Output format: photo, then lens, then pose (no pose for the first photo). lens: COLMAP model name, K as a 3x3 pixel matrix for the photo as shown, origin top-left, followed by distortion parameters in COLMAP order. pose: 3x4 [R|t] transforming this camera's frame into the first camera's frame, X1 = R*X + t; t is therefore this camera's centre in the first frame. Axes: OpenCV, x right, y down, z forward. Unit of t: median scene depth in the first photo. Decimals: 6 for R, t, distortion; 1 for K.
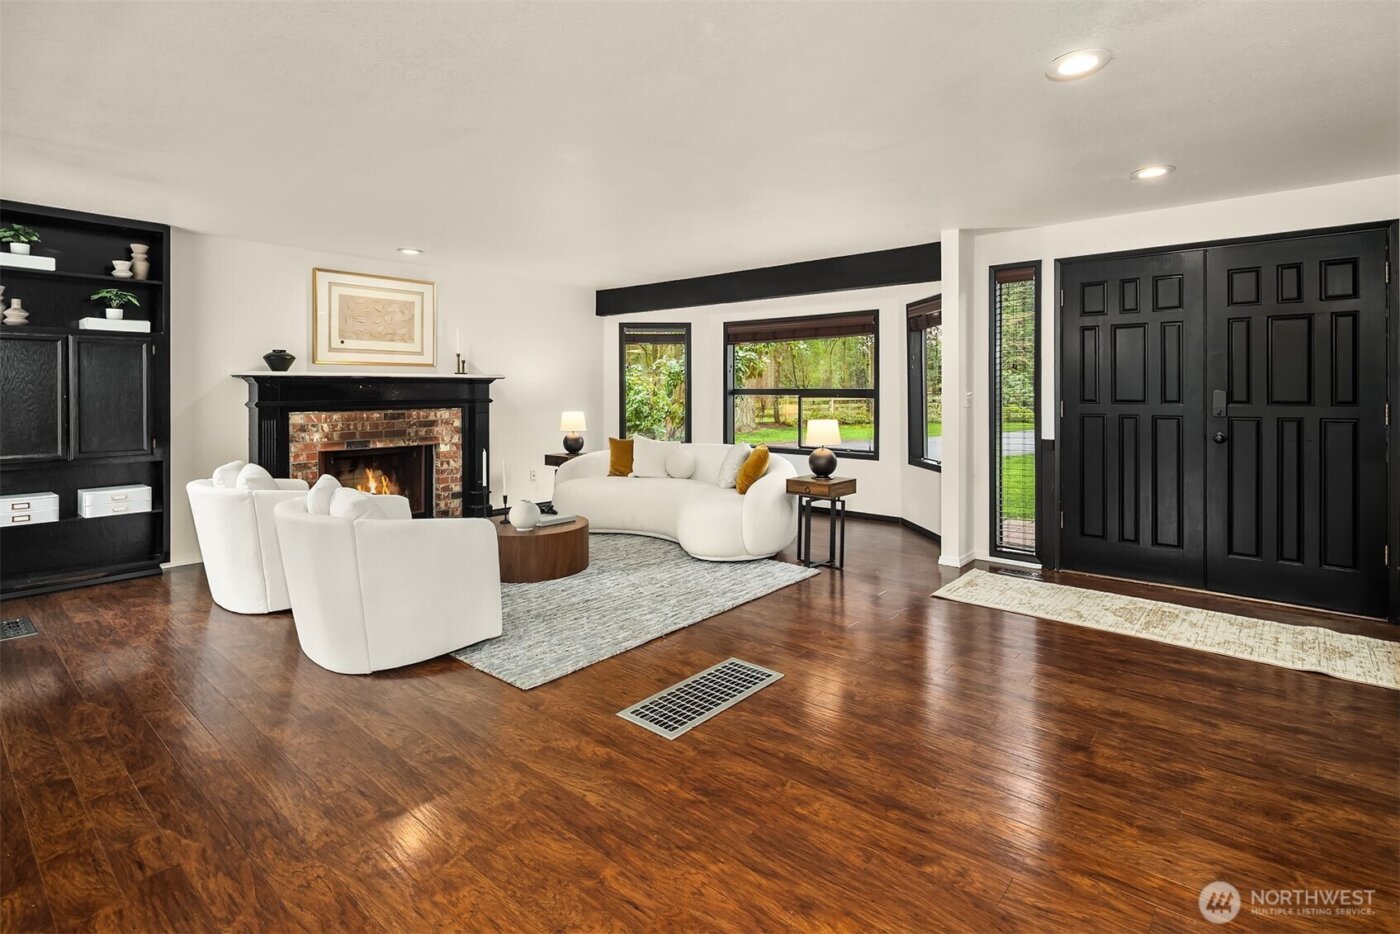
lens RADIAL K [[674.7, 0, 701.1], [0, 674.7, 389.9], [0, 0, 1]] dist [-0.001510, -0.000715]
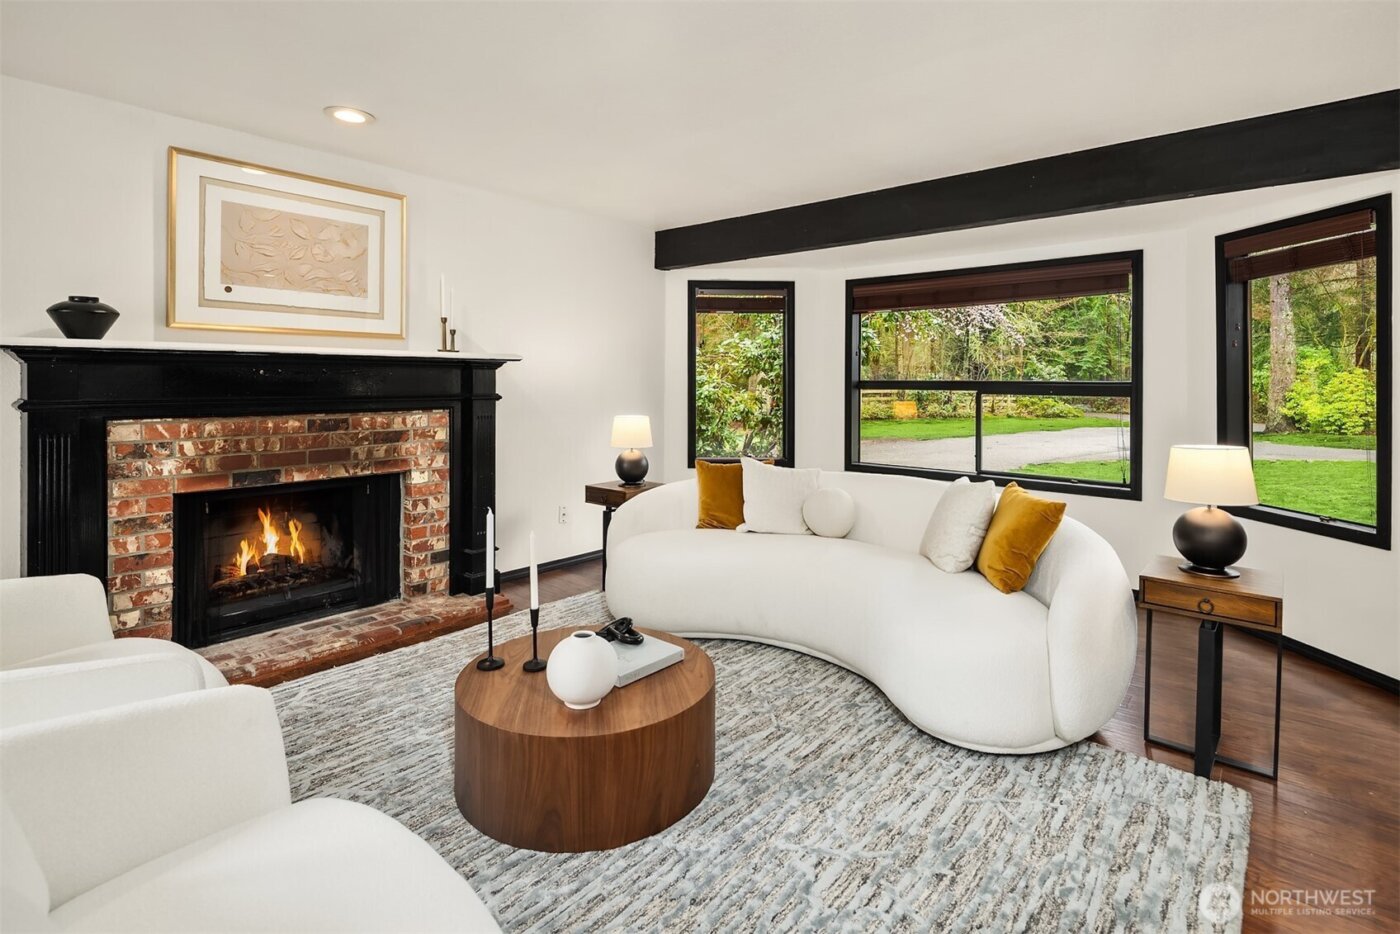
lens RADIAL K [[685.1, 0, 701.0], [0, 685.1, 382.7], [0, 0, 1]] dist [0.001837, 0.000147]
pose [[0.999979, 0.005459, -0.003618, -0.135185], [-0.005455, 0.999985, 0.001096, 0.001471], [0.003624, -0.001077, 0.999993, 0.409008]]
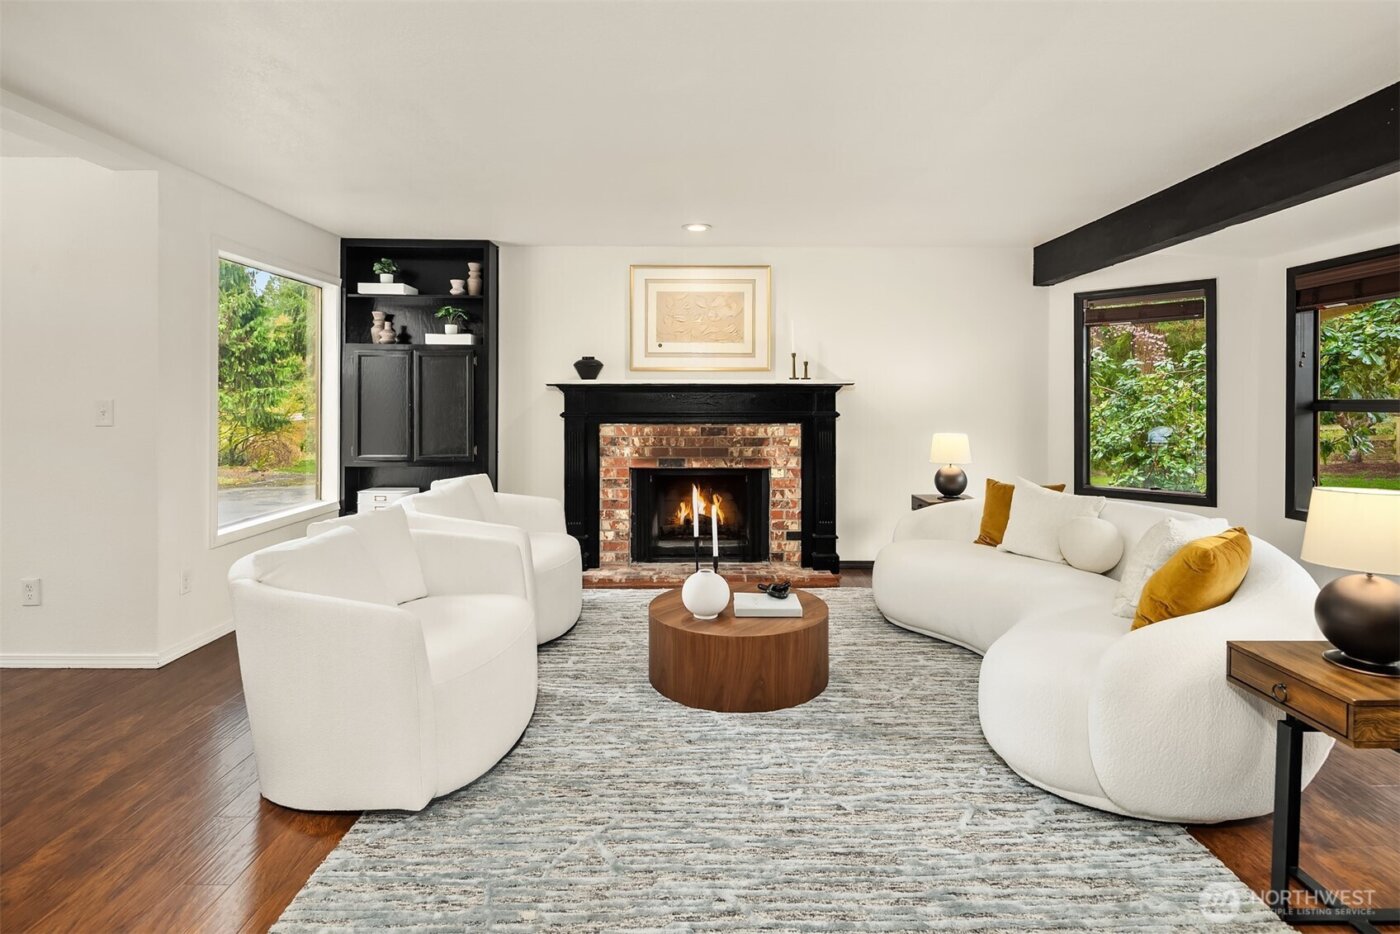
lens RADIAL K [[686.6, 0, 706.7], [0, 686.6, 401.1], [0, 0, 1]] dist [0.001327, -0.000383]
pose [[0.658690, 0.002939, -0.752409, 0.169584], [-0.003266, 0.999994, 0.001047, 0.000752], [0.752407, 0.001768, 0.658696, 0.413838]]
